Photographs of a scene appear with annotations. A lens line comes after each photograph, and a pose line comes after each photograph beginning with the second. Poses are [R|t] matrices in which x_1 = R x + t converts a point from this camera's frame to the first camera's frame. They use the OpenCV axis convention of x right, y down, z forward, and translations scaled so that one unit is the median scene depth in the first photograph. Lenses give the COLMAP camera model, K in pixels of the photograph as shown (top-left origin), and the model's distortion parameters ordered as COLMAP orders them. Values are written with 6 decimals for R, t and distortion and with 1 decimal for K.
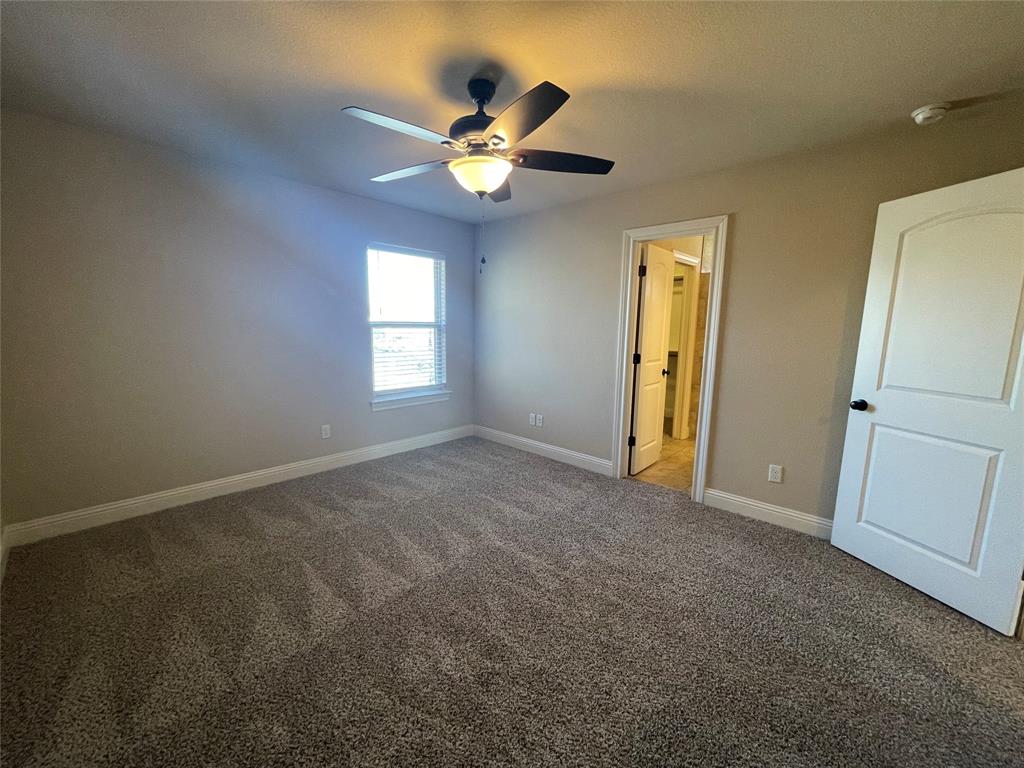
lens RADIAL K [[414.4, 0, 506.7], [0, 414.4, 388.4], [0, 0, 1]] dist [-0.000968, -0.000101]
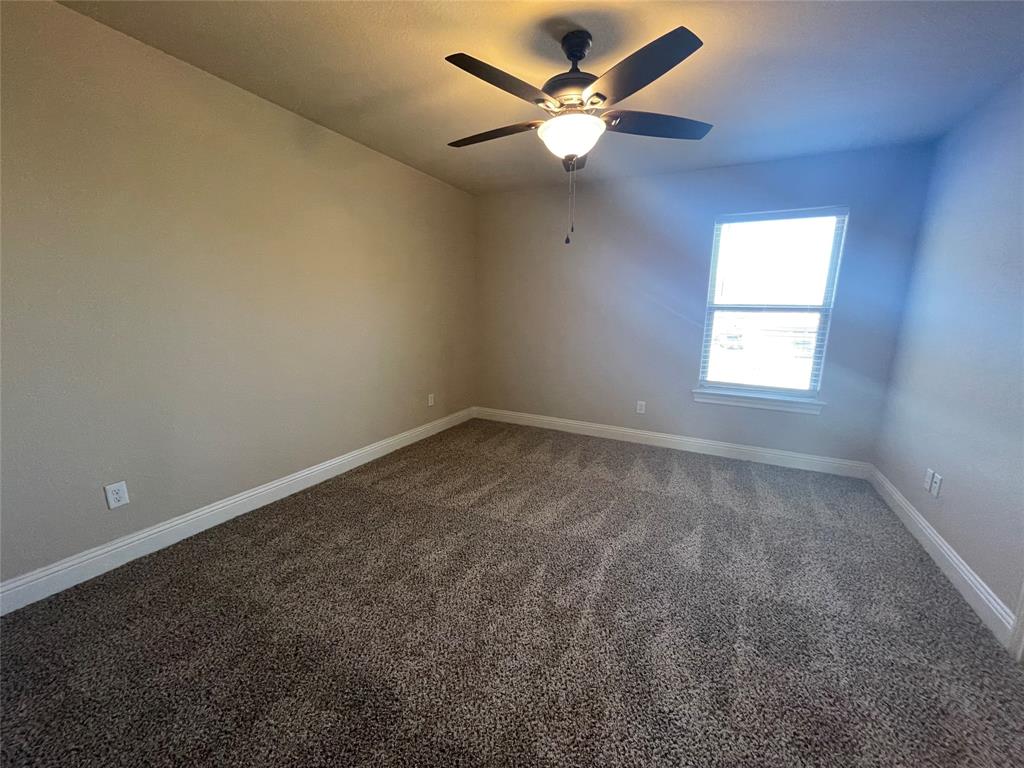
lens RADIAL K [[414.4, 0, 506.7], [0, 414.4, 388.4], [0, 0, 1]] dist [-0.000968, -0.000101]
pose [[0.288722, 0.177569, -0.940802, 0.432752], [-0.159043, 0.977893, 0.135761, -0.031607], [0.944111, 0.110430, 0.310581, 0.308085]]
